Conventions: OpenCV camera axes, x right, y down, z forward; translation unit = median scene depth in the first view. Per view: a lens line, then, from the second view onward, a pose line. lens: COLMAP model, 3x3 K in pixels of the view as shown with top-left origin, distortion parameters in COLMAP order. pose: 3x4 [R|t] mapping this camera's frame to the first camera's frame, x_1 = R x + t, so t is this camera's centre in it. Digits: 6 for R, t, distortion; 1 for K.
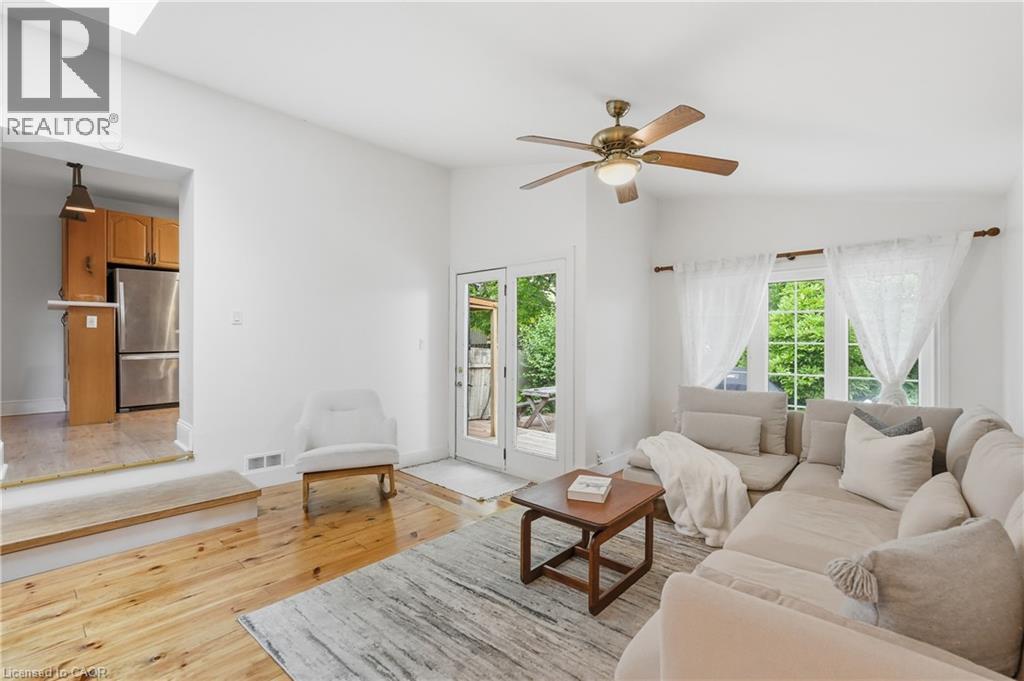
lens RADIAL K [[464.1, 0, 512.9], [0, 464.1, 335.1], [0, 0, 1]] dist [-0.002192, -0.000040]
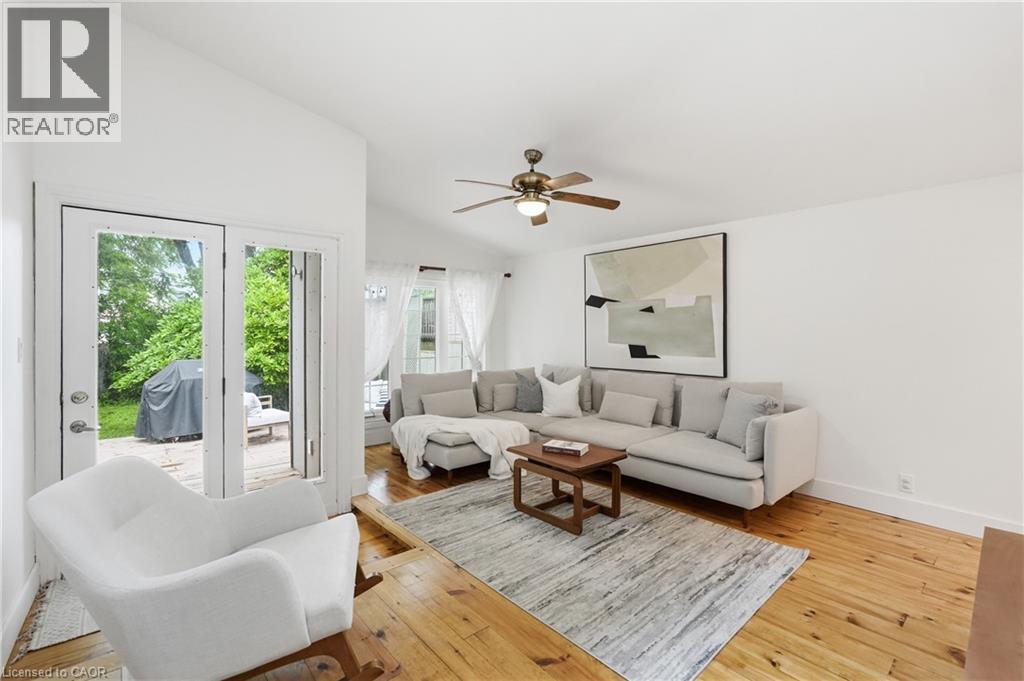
lens RADIAL K [[464.1, 0, 512.9], [0, 464.1, 335.1], [0, 0, 1]] dist [-0.002192, -0.000040]
pose [[0.118797, -0.024473, 0.992617, -1.159546], [-0.013876, 0.999558, 0.026305, -0.032558], [-0.992822, -0.016898, 0.118405, 0.978976]]
